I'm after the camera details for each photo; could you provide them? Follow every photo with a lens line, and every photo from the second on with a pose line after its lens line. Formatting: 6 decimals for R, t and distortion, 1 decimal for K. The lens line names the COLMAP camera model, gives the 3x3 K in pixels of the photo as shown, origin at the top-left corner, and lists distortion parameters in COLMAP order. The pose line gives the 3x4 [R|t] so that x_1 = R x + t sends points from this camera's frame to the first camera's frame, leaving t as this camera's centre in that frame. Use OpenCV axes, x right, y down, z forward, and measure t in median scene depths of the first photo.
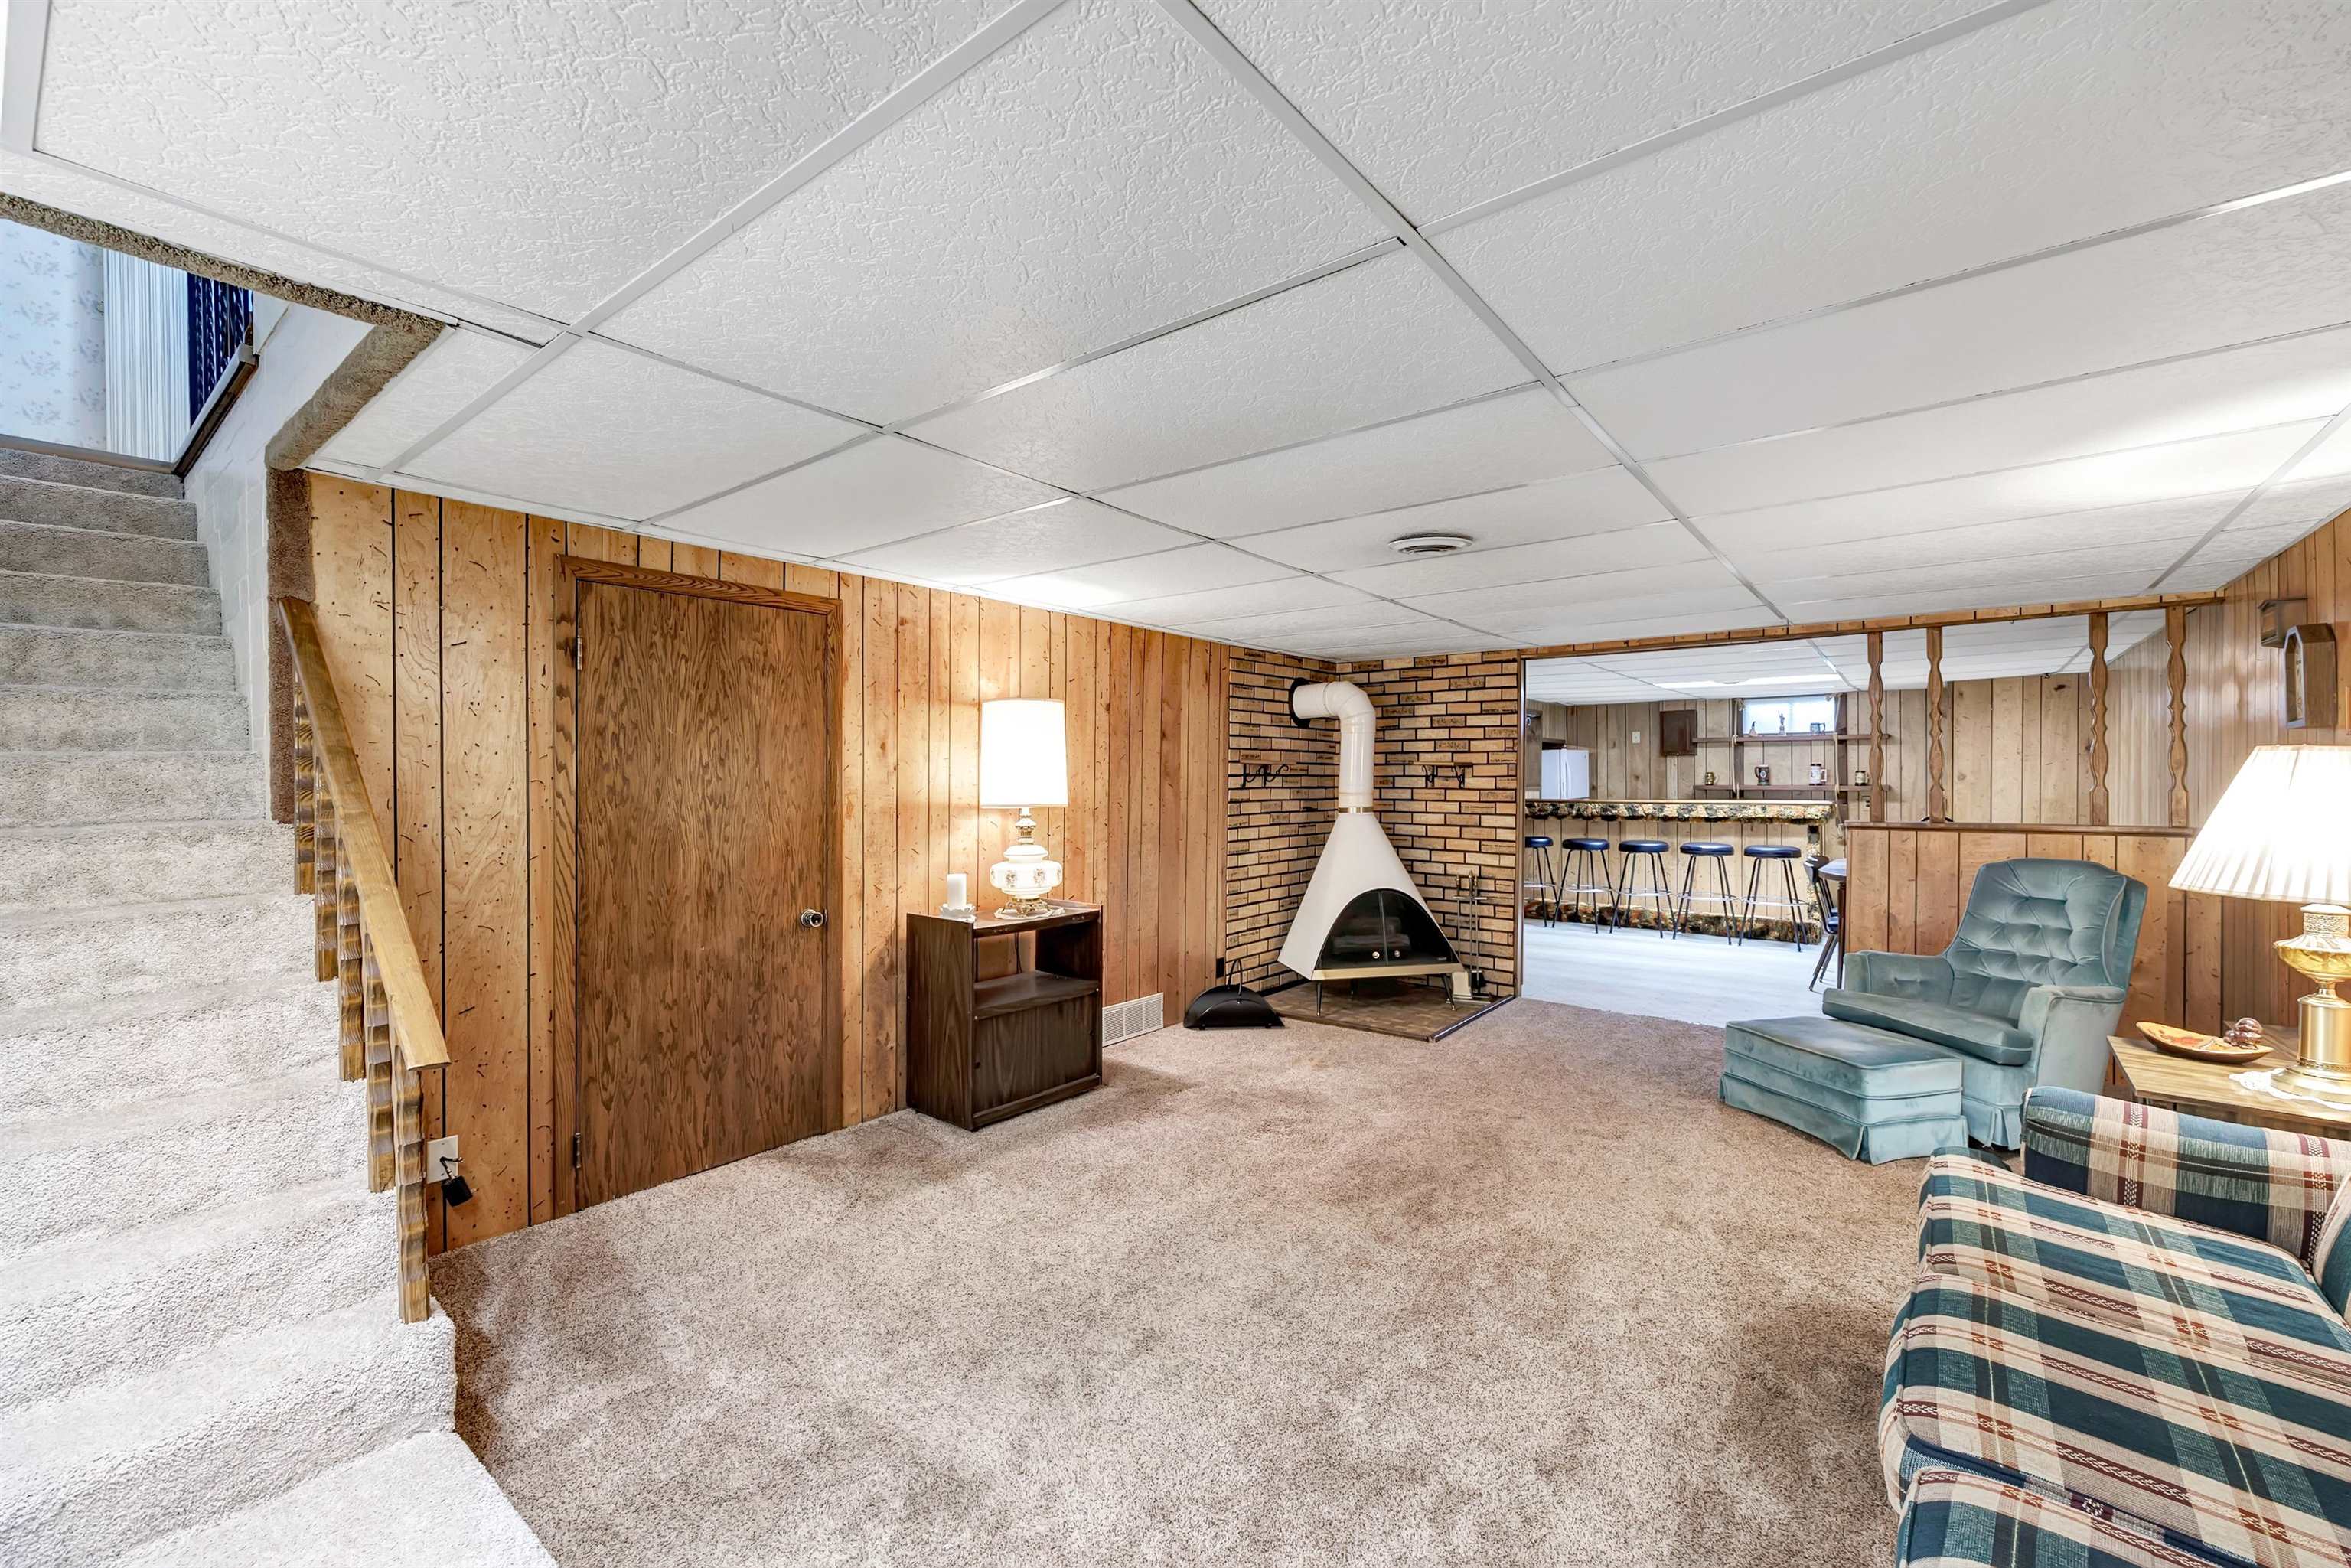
lens RADIAL K [[939.6, 0, 1150.8], [0, 939.6, 783.9], [0, 0, 1]] dist [-0.002037, 0.000057]
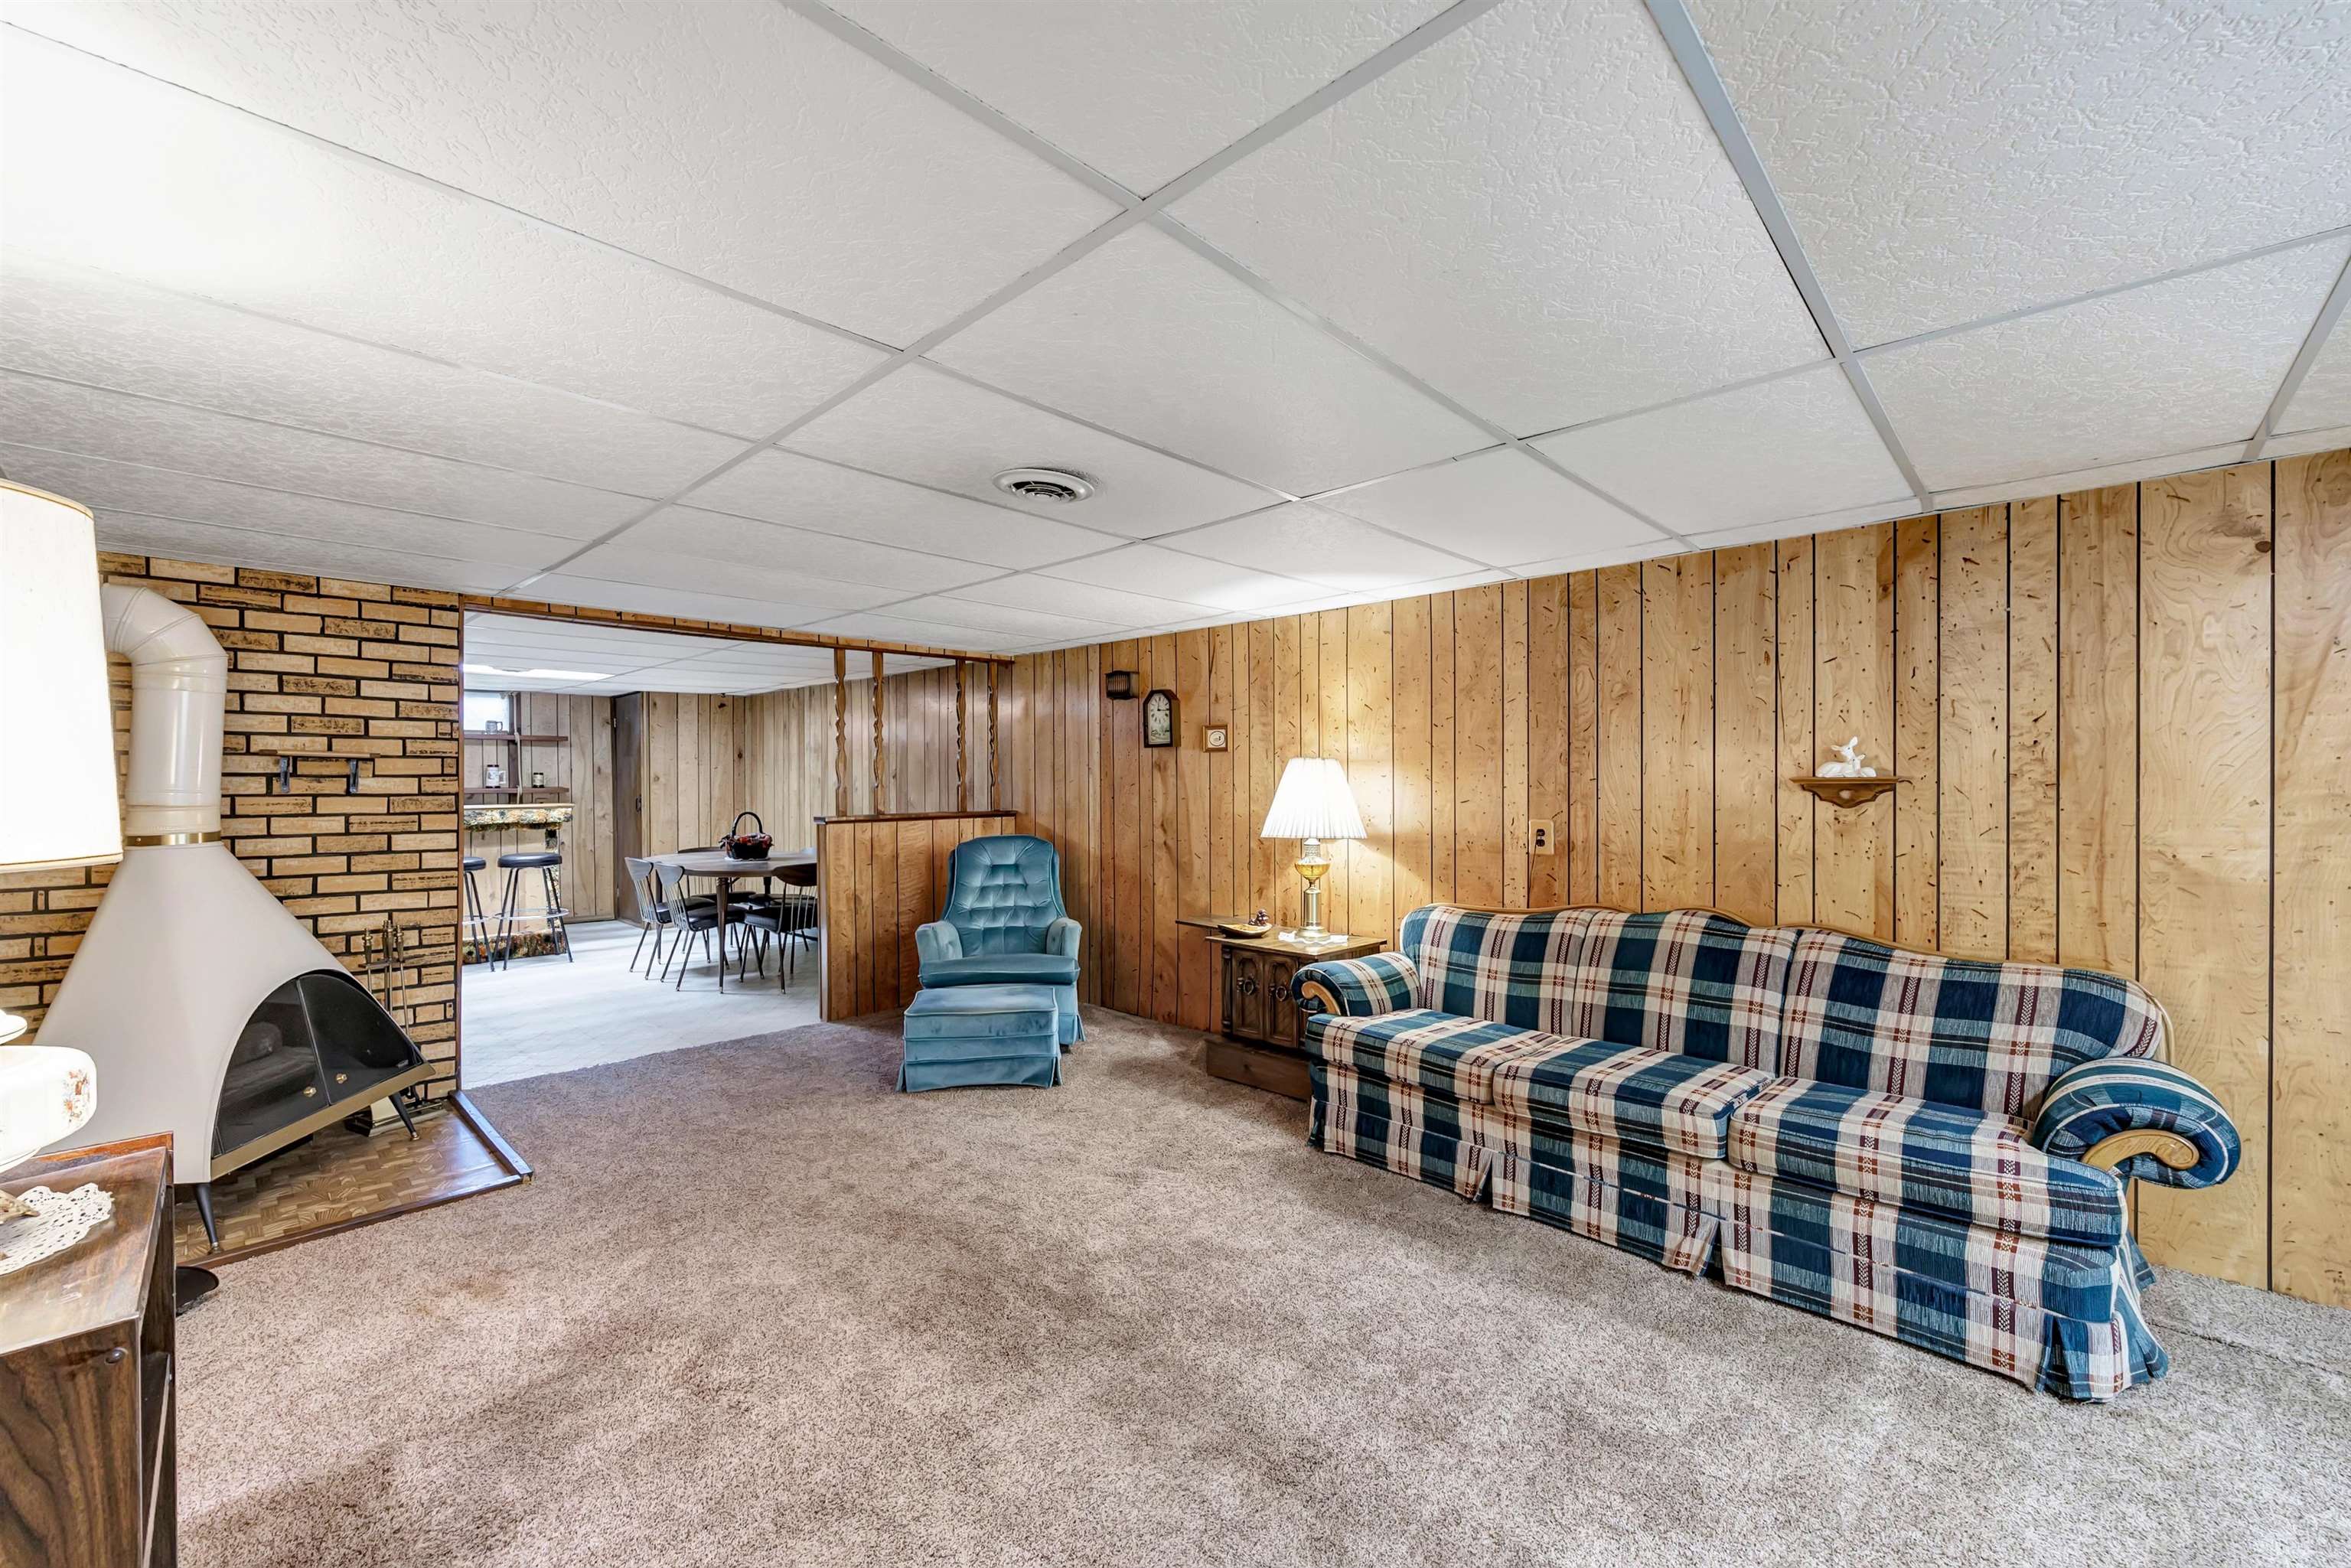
lens RADIAL K [[939.6, 0, 1151.8], [0, 939.6, 782.9], [0, 0, 1]] dist [-0.002037, 0.000057]
pose [[0.091829, -0.003493, 0.995769, -0.253509], [0.009719, 0.999949, 0.002611, 0.000701], [-0.995727, 0.009438, 0.091858, 0.414944]]
